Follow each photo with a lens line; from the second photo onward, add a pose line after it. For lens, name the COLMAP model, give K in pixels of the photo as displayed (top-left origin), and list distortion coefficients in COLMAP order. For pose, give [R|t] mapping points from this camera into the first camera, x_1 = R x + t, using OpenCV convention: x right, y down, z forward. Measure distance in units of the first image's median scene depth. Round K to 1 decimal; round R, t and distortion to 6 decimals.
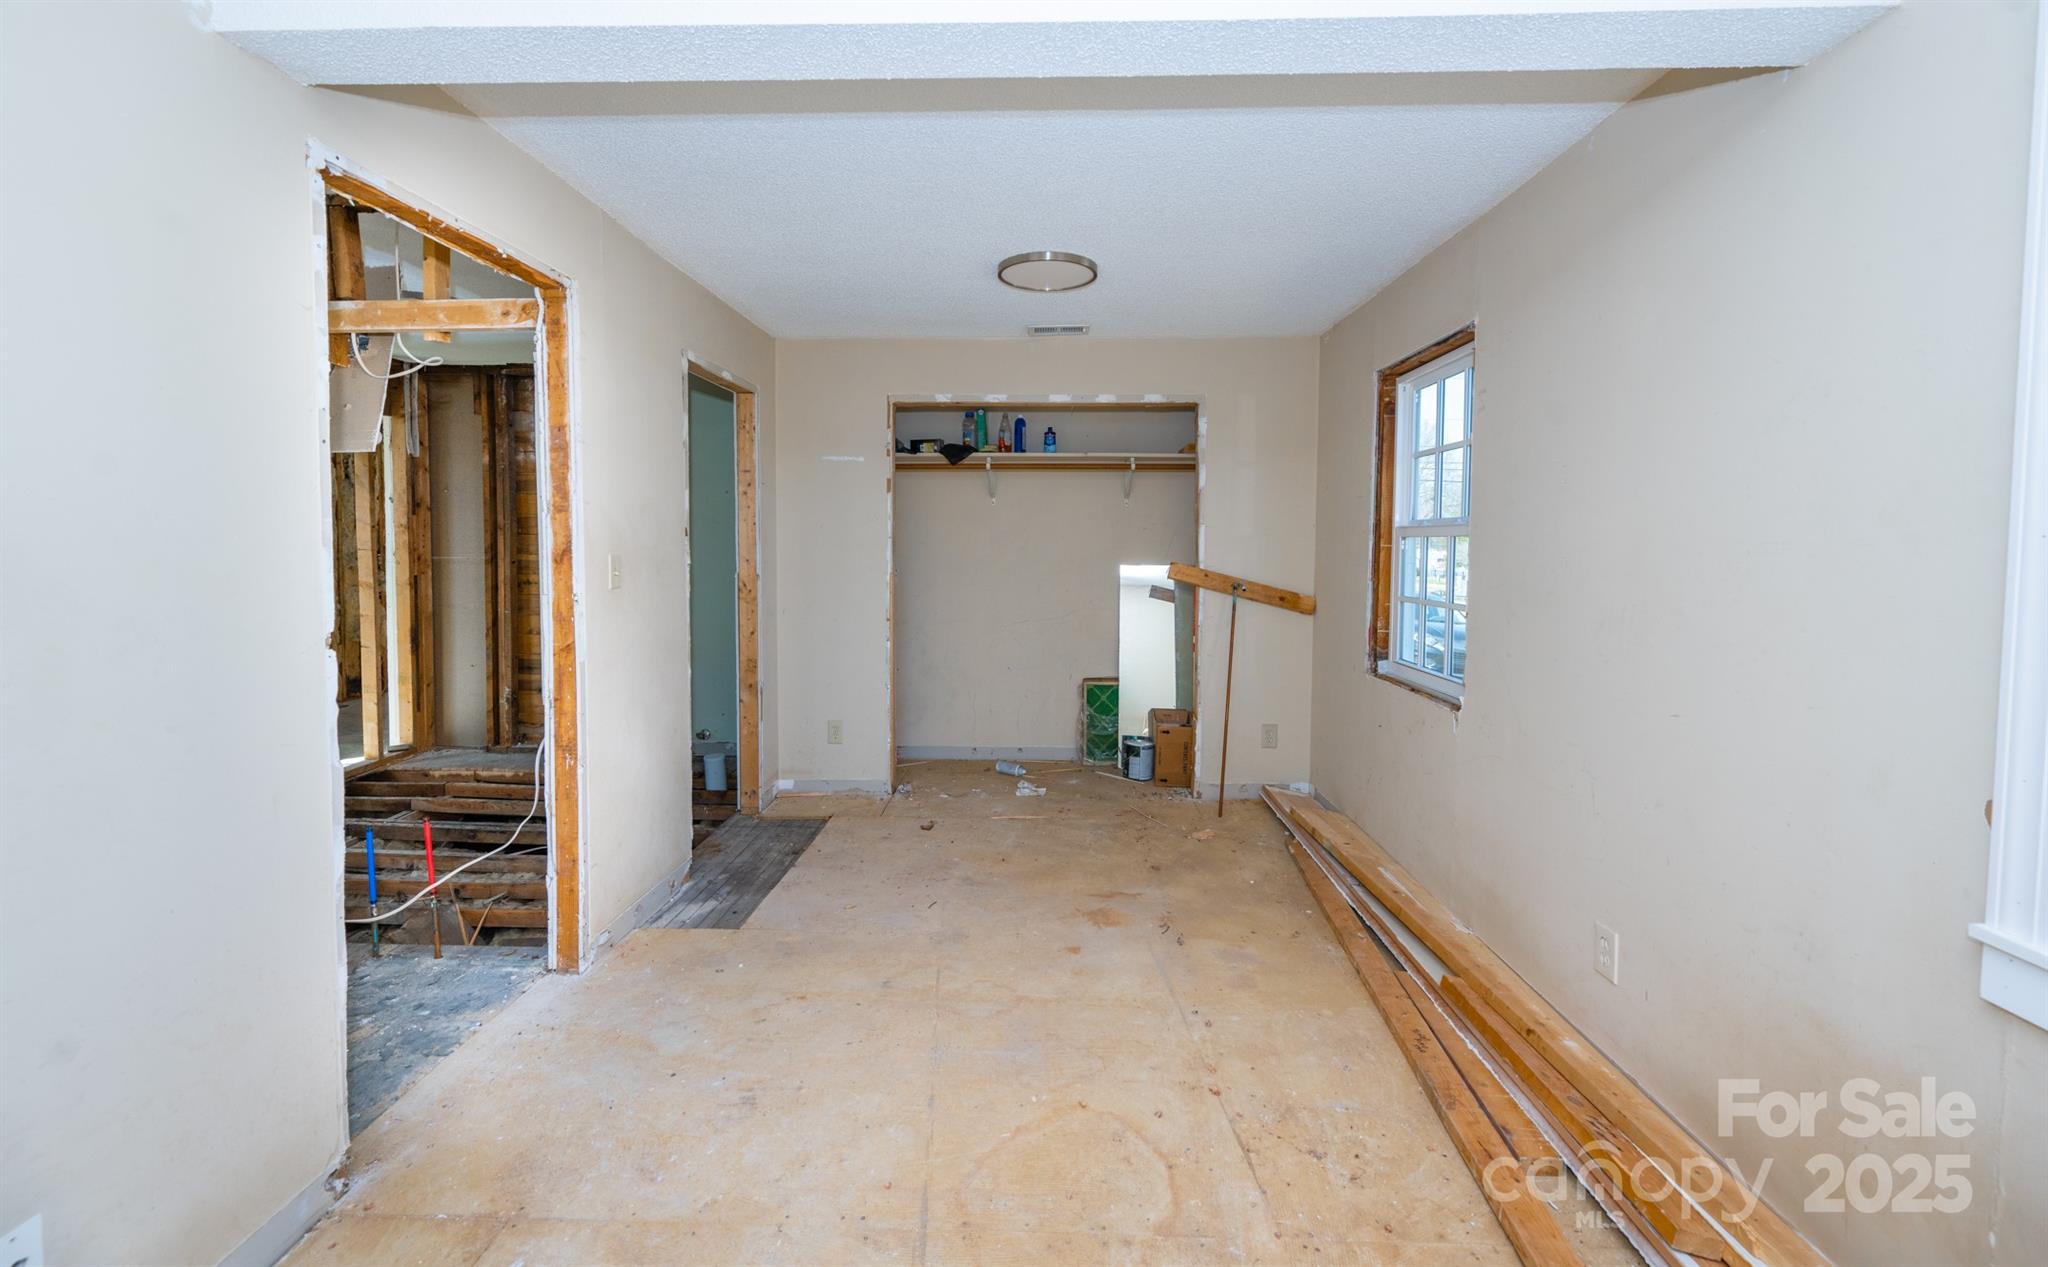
lens RADIAL K [[837.6, 0, 1020.0], [0, 837.6, 582.3], [0, 0, 1]] dist [0.000491, 0.000023]
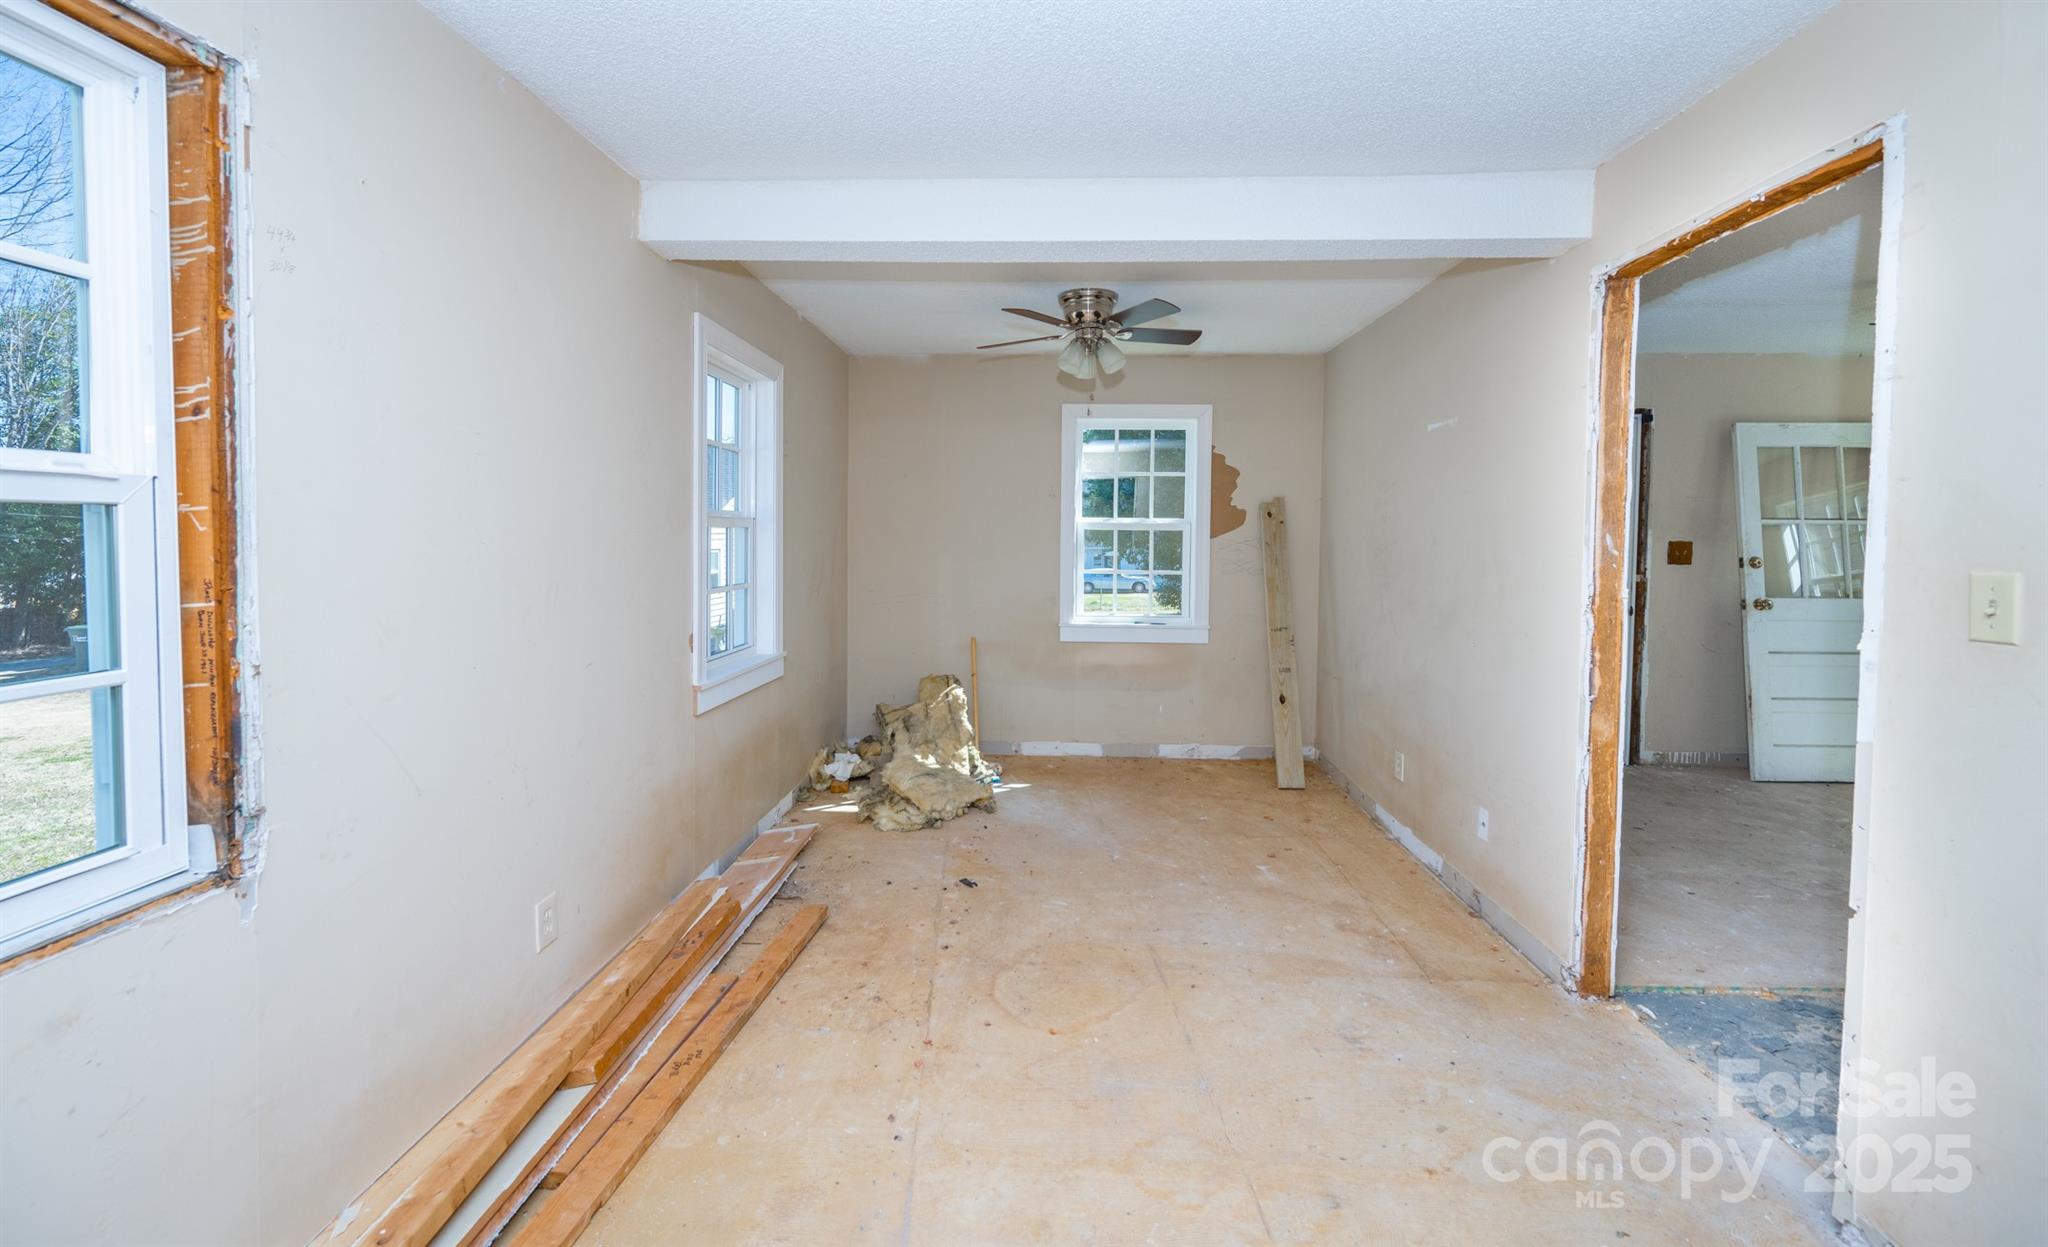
lens RADIAL K [[795.8, 0, 1023.0], [0, 795.8, 564.0], [0, 0, 1]] dist [-0.000043, 0.000026]
pose [[-0.999753, -0.016286, 0.015121, 0.108830], [-0.014904, 0.996062, 0.087393, -0.097808], [-0.016485, 0.087146, -0.996059, 2.021285]]
